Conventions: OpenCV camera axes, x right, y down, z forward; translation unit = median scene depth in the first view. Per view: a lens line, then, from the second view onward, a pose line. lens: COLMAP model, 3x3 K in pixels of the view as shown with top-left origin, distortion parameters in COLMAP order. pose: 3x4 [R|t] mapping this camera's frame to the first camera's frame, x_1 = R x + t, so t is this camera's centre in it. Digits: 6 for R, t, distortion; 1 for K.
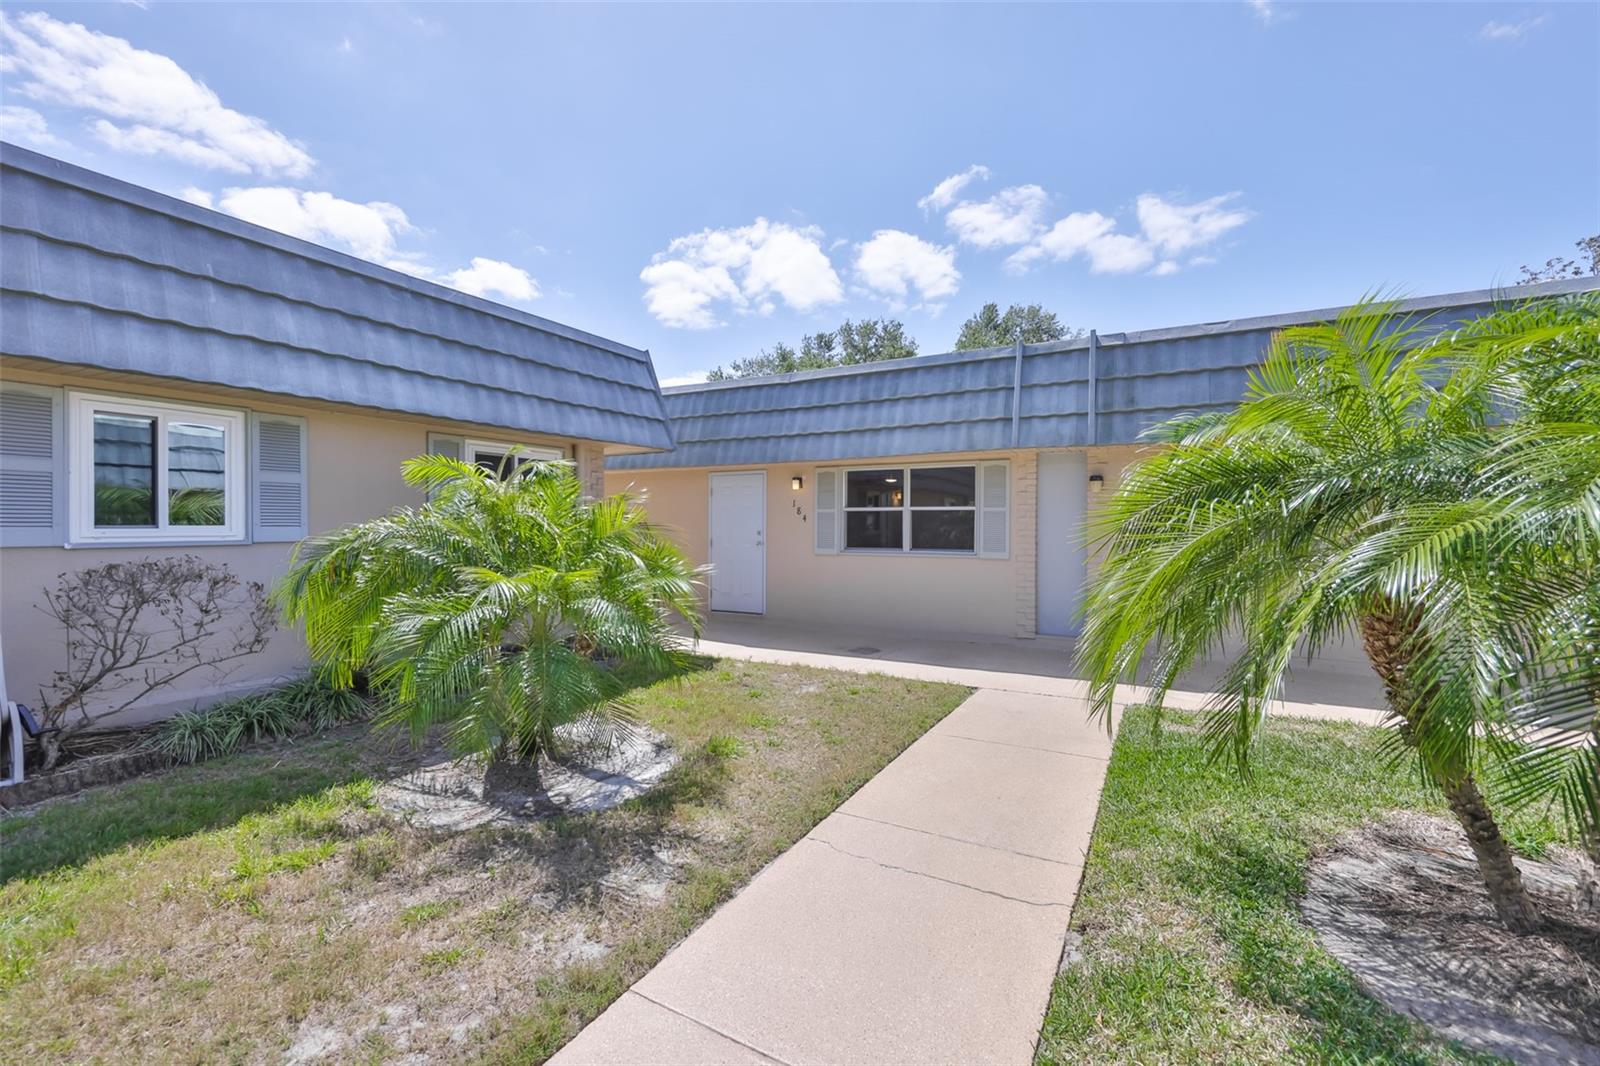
lens RADIAL K [[696.6, 0, 805.3], [0, 696.6, 547.4], [0, 0, 1]] dist [-0.000408, -0.000478]
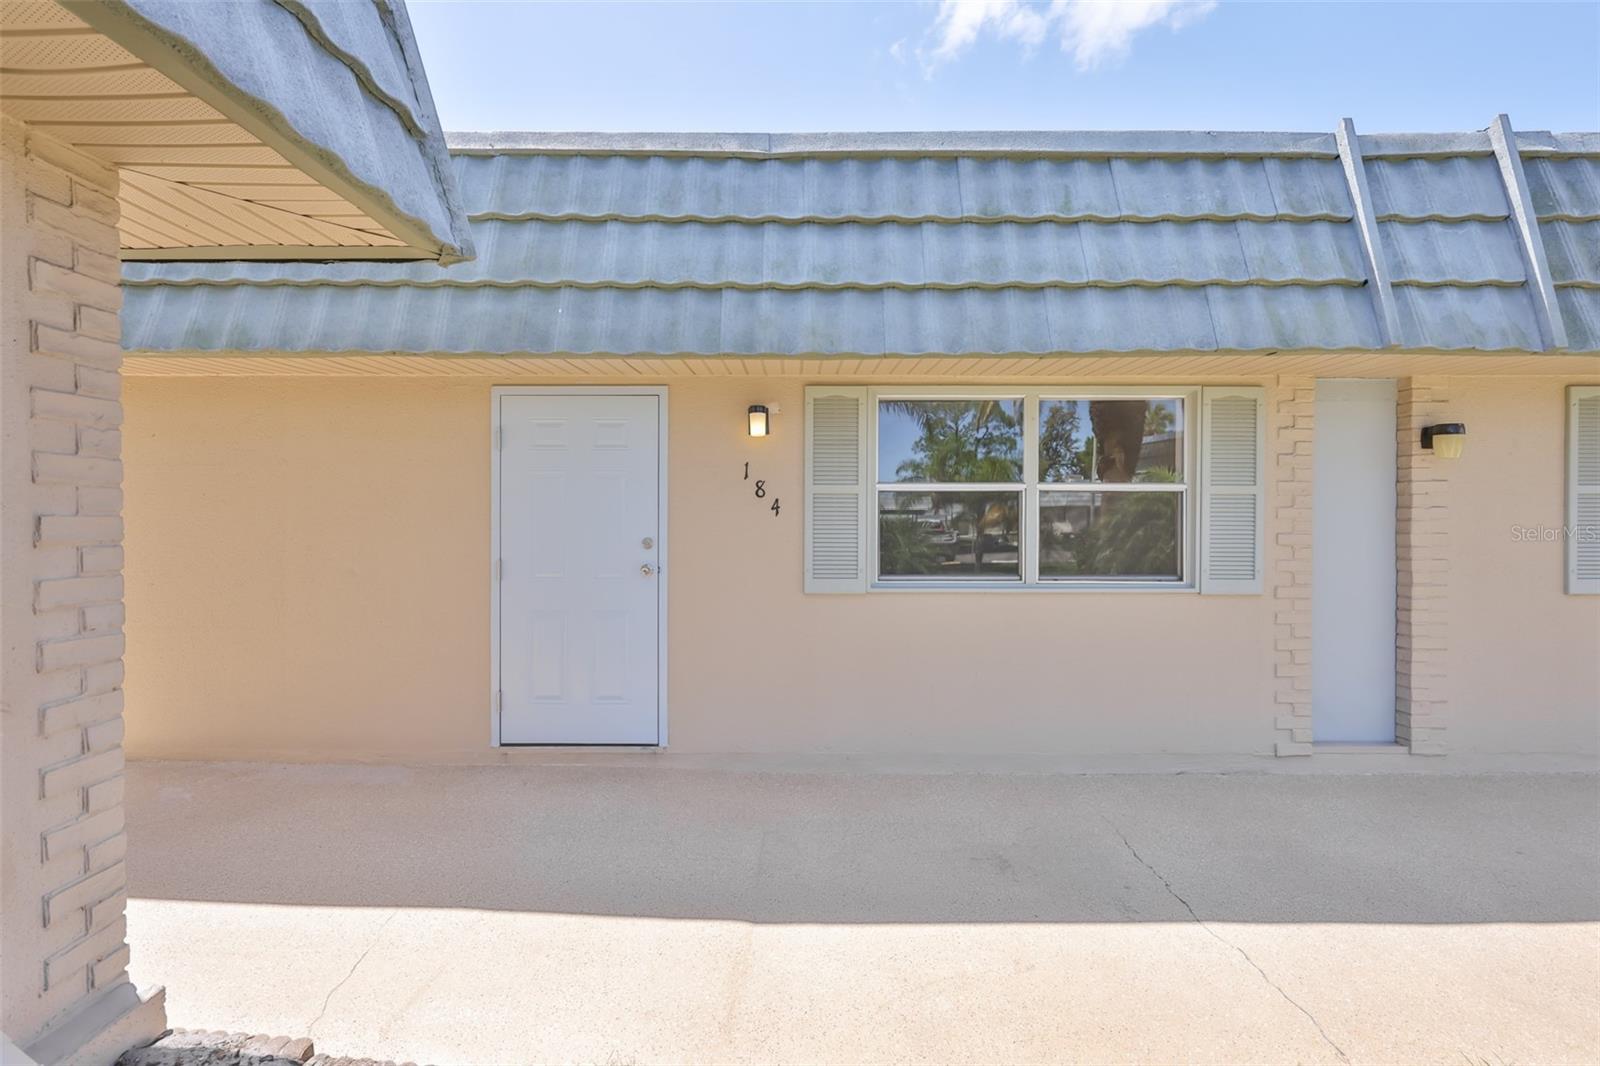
lens RADIAL K [[696.6, 0, 801.3], [0, 696.6, 526.0], [0, 0, 1]] dist [-0.000408, -0.000478]
pose [[0.881888, -0.008712, 0.471378, -0.193579], [0.015718, 0.999817, -0.010929, -0.027757], [-0.471196, 0.017047, 0.881864, 0.669948]]
